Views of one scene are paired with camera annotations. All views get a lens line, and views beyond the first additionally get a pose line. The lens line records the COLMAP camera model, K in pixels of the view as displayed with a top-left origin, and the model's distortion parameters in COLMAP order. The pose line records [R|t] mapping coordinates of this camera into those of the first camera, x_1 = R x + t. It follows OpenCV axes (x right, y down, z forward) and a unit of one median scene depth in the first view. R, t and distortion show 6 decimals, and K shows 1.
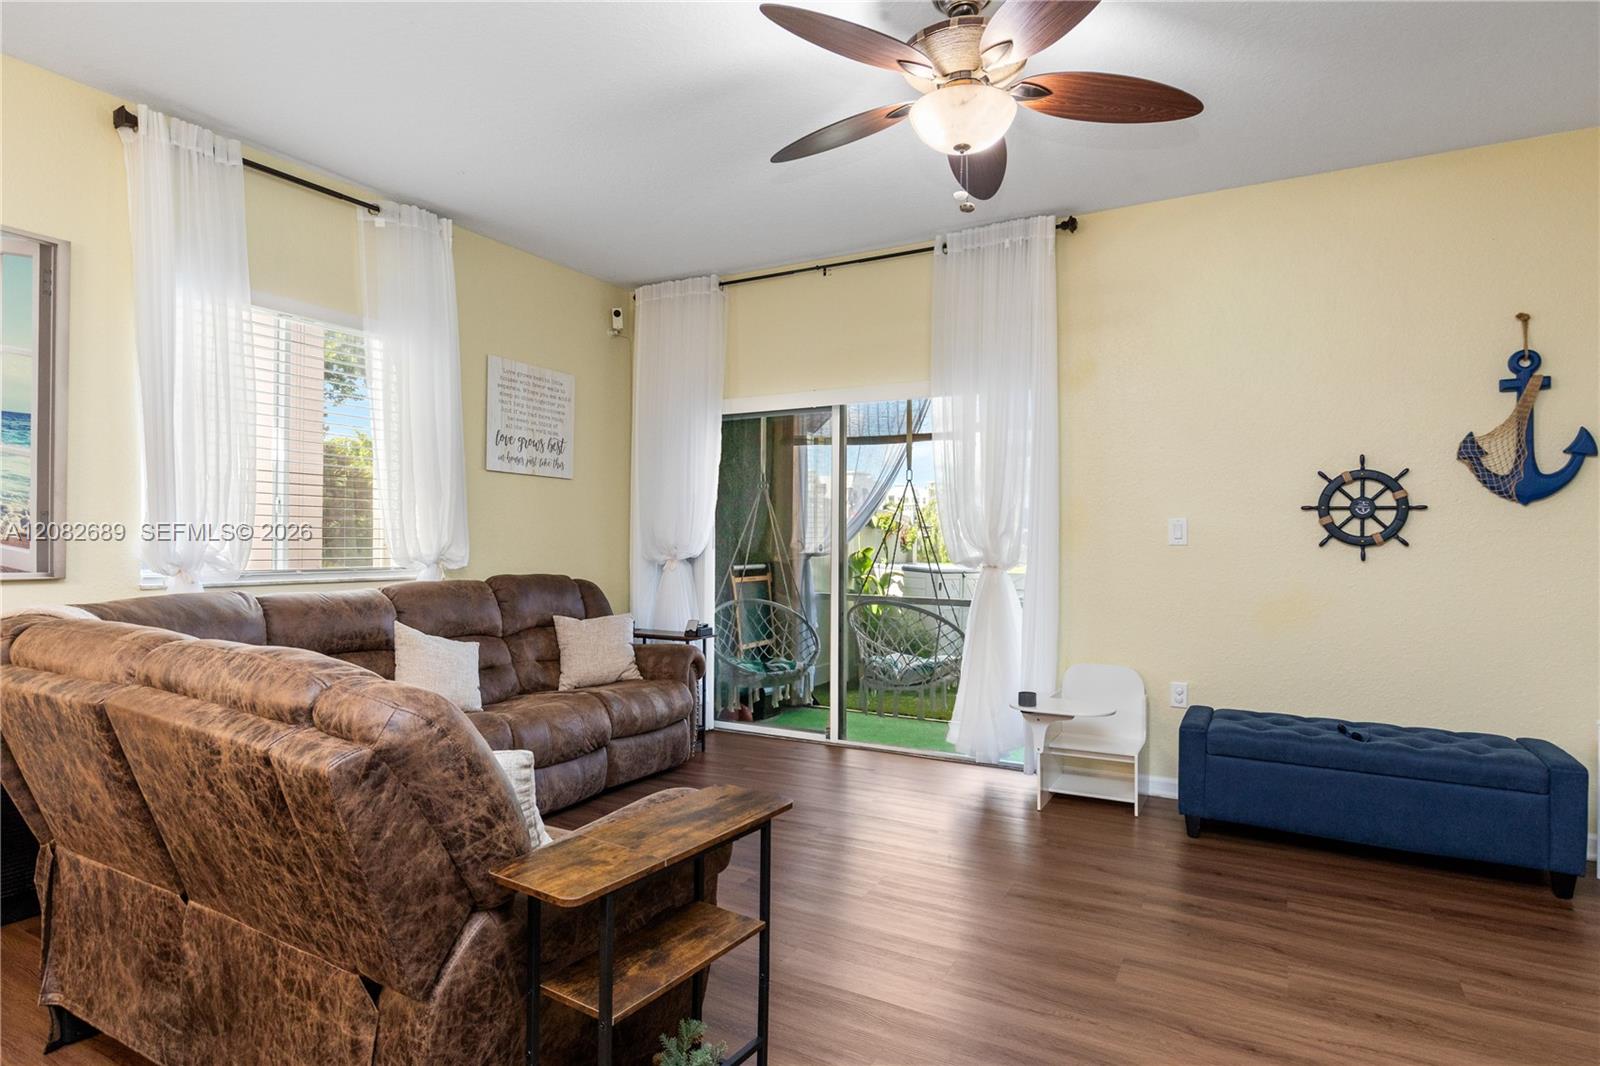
lens RADIAL K [[877.0, 0, 797.5], [0, 877.0, 530.1], [0, 0, 1]] dist [-0.003617, 0.003547]
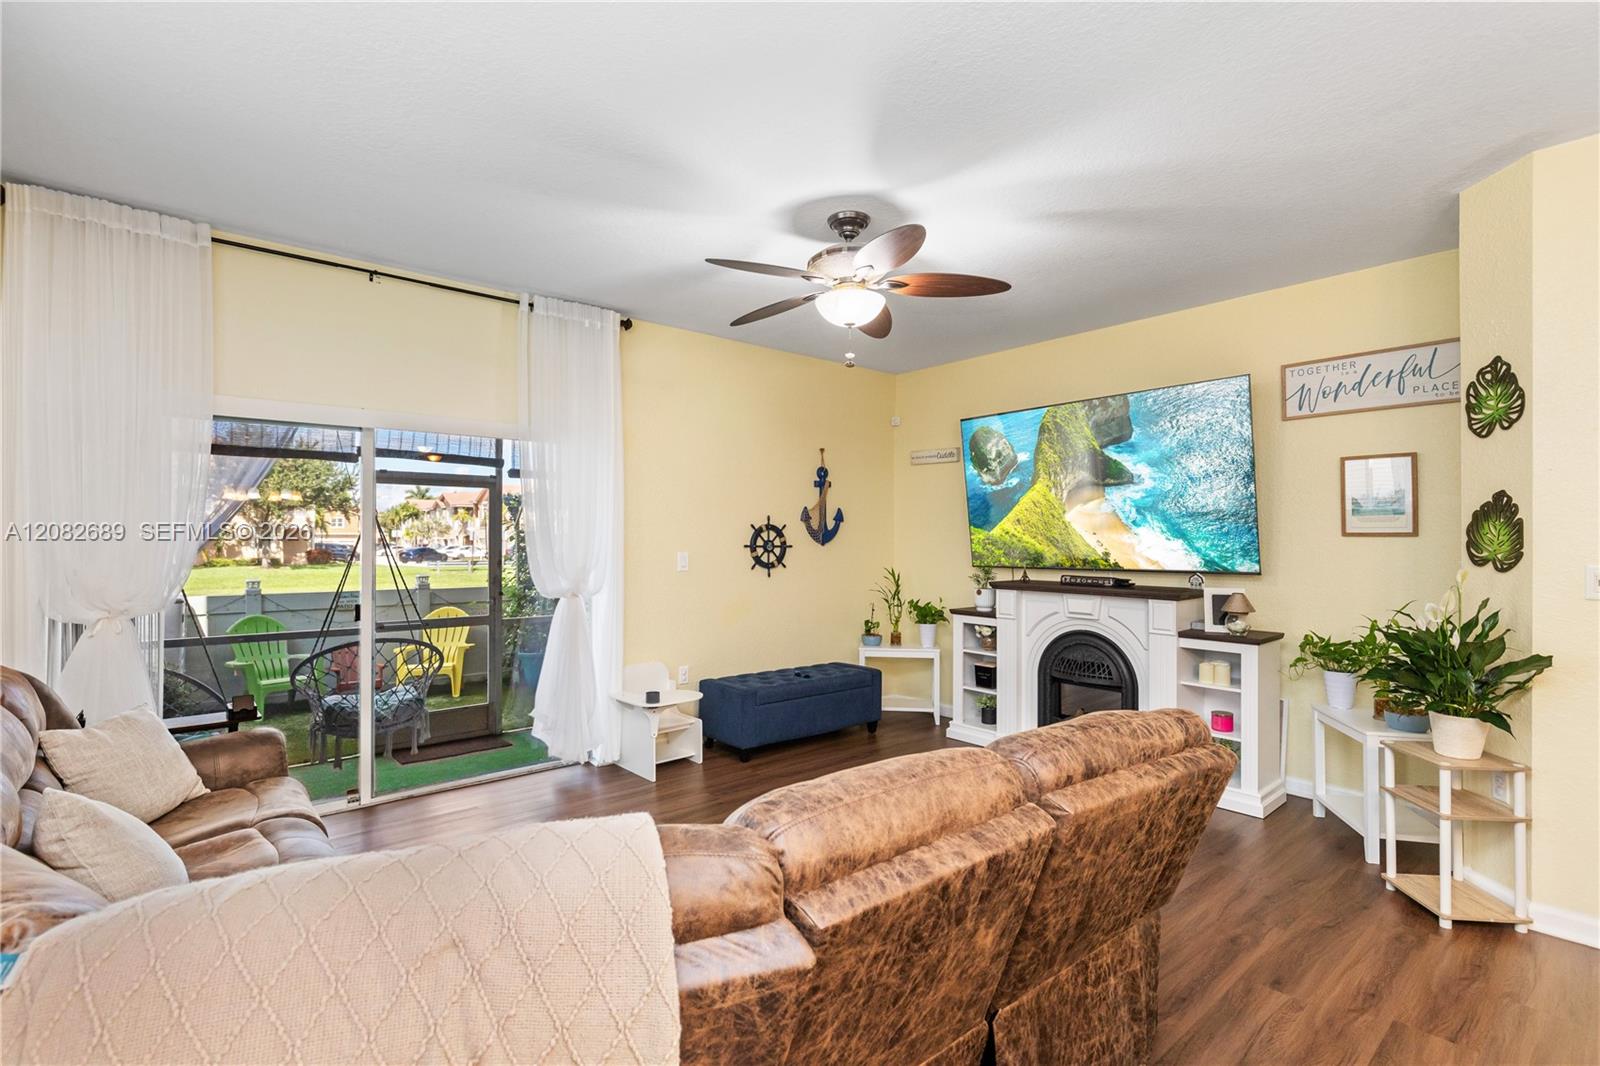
lens RADIAL K [[750.8, 0, 785.6], [0, 750.8, 533.0], [0, 0, 1]] dist [-0.000419, -0.000005]
pose [[0.347330, 0.006368, 0.937721, -0.721375], [-0.004953, 0.999975, -0.004956, -0.043815], [-0.937730, -0.002923, 0.347353, 0.452623]]
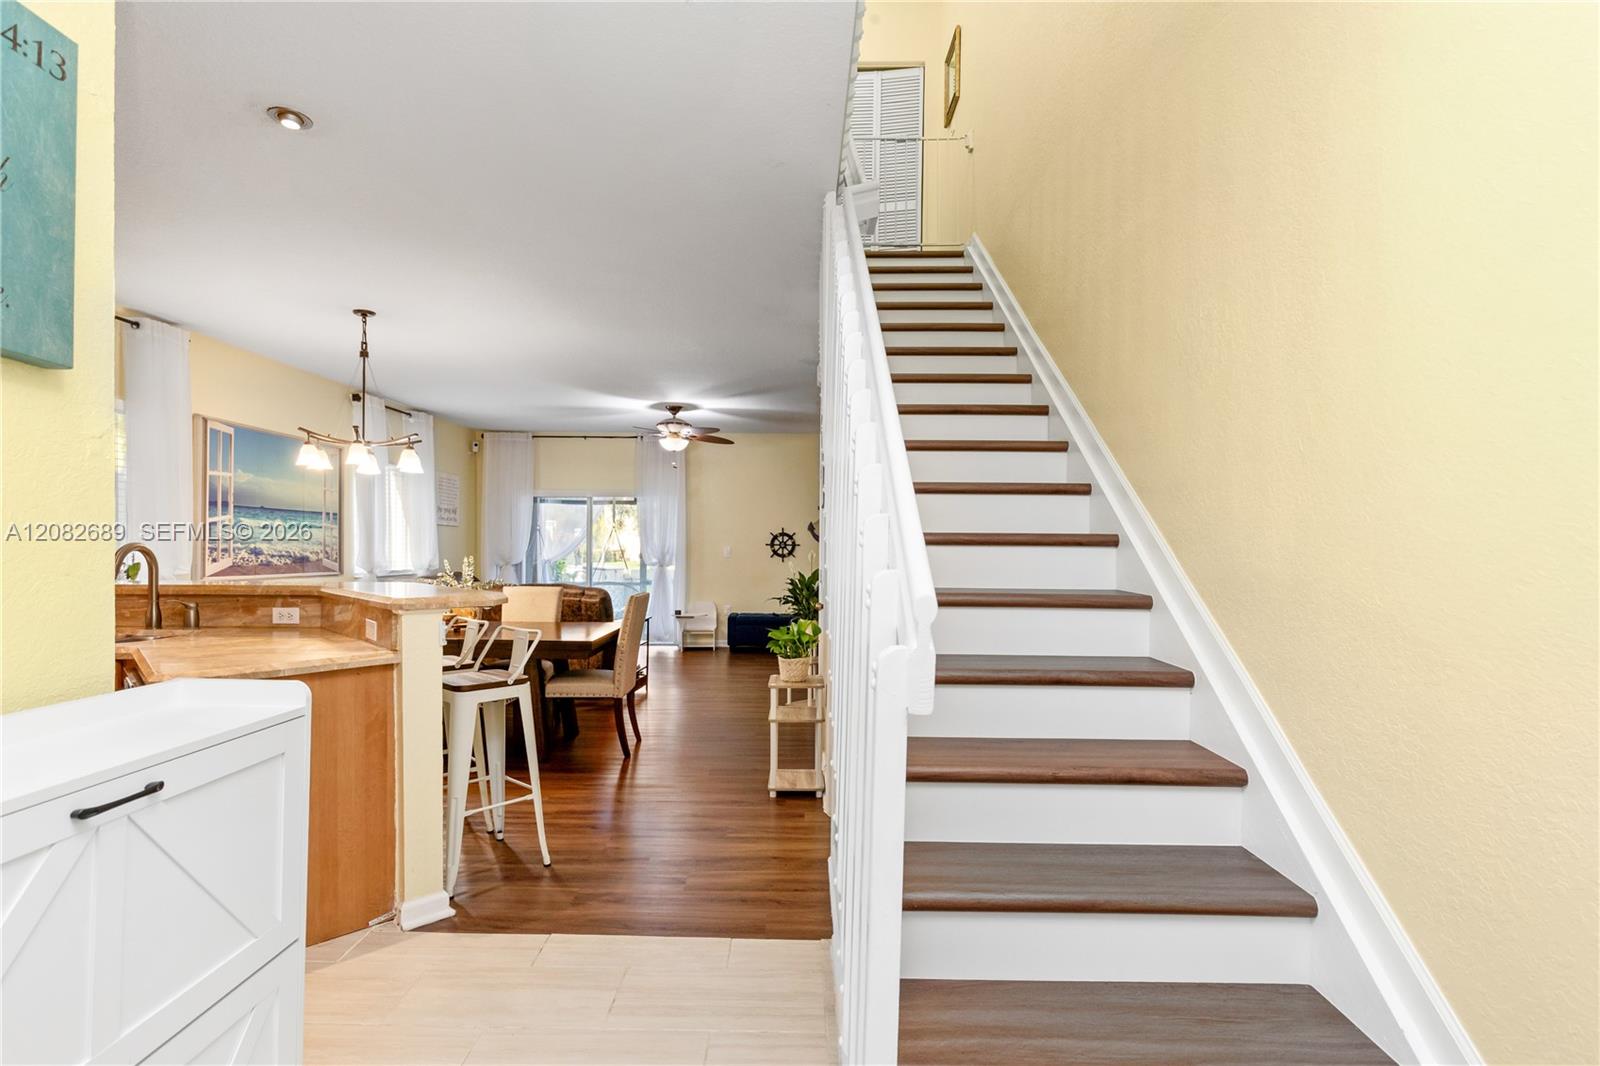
lens RADIAL K [[750.8, 0, 788.7], [0, 750.8, 544.0], [0, 0, 1]] dist [-0.000419, -0.000005]
pose [[0.878912, 0.000490, 0.476984, -0.587262], [-0.005954, 0.999933, 0.009943, -0.054209], [-0.476947, -0.011579, 0.878856, -1.311796]]
